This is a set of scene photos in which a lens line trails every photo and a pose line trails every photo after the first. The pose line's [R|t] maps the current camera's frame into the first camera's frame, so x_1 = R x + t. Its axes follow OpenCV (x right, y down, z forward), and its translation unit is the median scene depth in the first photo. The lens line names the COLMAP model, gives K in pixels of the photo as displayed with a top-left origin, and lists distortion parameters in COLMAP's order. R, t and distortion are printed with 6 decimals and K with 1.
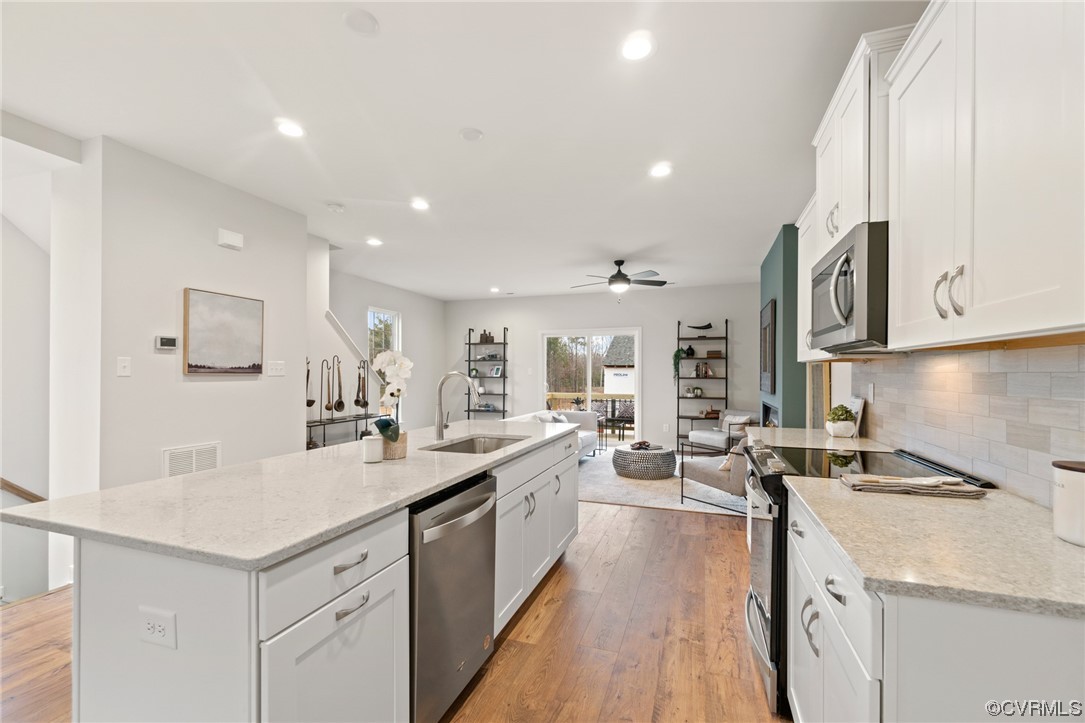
lens RADIAL K [[471.0, 0, 537.3], [0, 471.0, 376.1], [0, 0, 1]] dist [-0.016947, 0.000331]
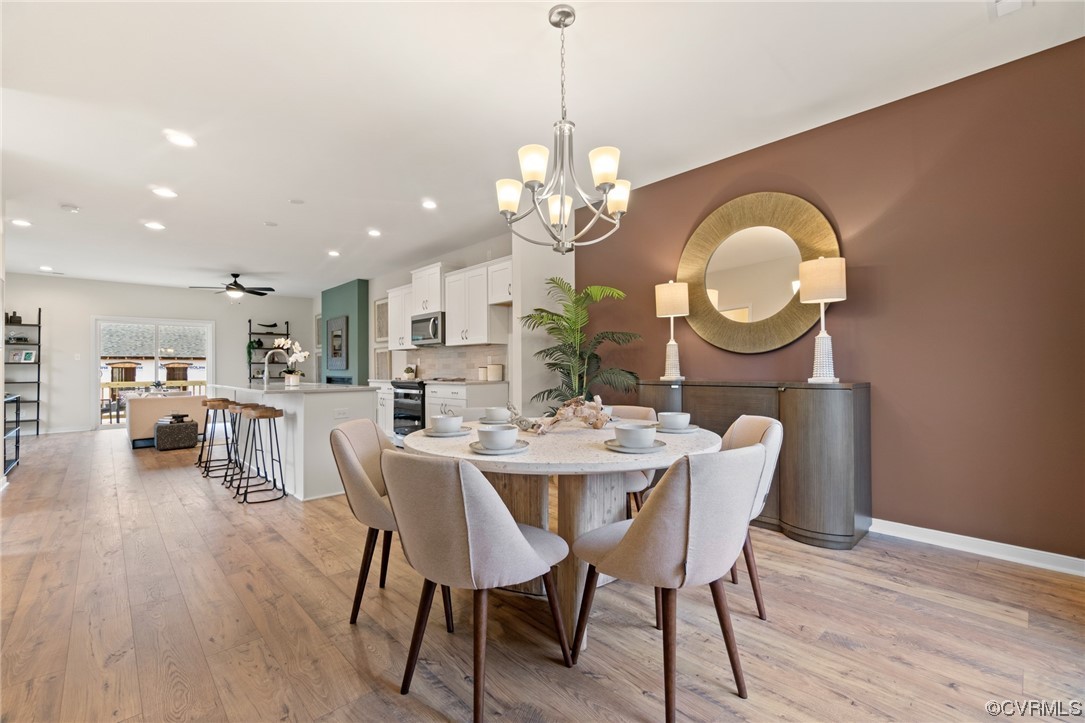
lens RADIAL K [[471.0, 0, 545.1], [0, 471.0, 365.9], [0, 0, 1]] dist [-0.016947, 0.000331]
pose [[0.454406, -0.001767, 0.890793, -0.481598], [0.014211, 0.999885, -0.005266, 0.029776], [-0.890681, 0.015052, 0.454379, -0.308812]]
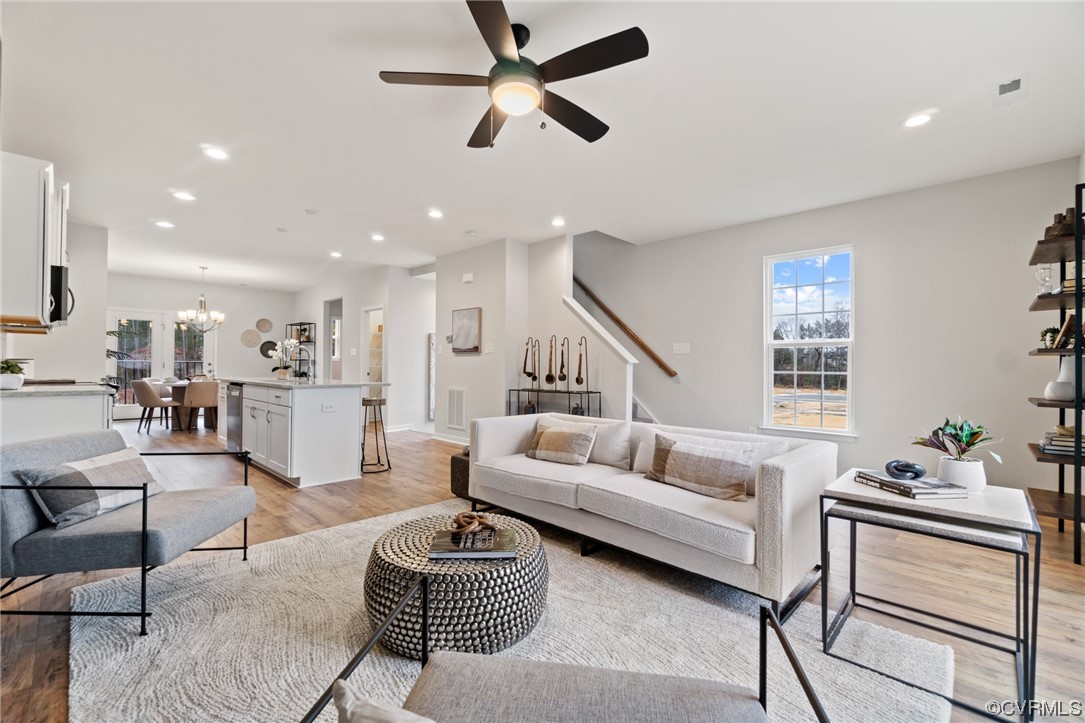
lens RADIAL K [[471.0, 0, 536.5], [0, 471.0, 363.4], [0, 0, 1]] dist [-0.016947, 0.000331]
pose [[-0.426858, -0.011747, -0.904242, 0.403958], [-0.015195, 0.999868, -0.005816, 0.020217], [0.904191, 0.011257, -0.426980, 0.937287]]
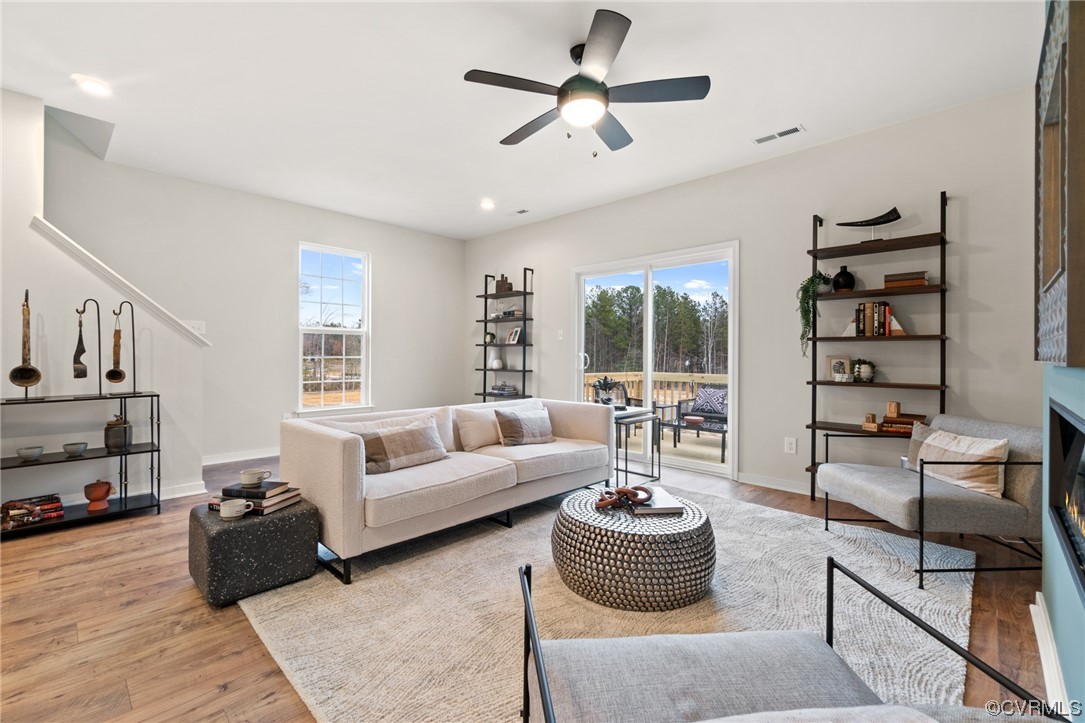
lens RADIAL K [[471.0, 0, 534.7], [0, 471.0, 358.6], [0, 0, 1]] dist [-0.016947, 0.000331]
pose [[0.910948, 0.006317, -0.412472, 0.242067], [-0.005643, 0.999980, 0.002854, 0.022850], [0.412482, -0.000272, 0.910966, 0.477287]]
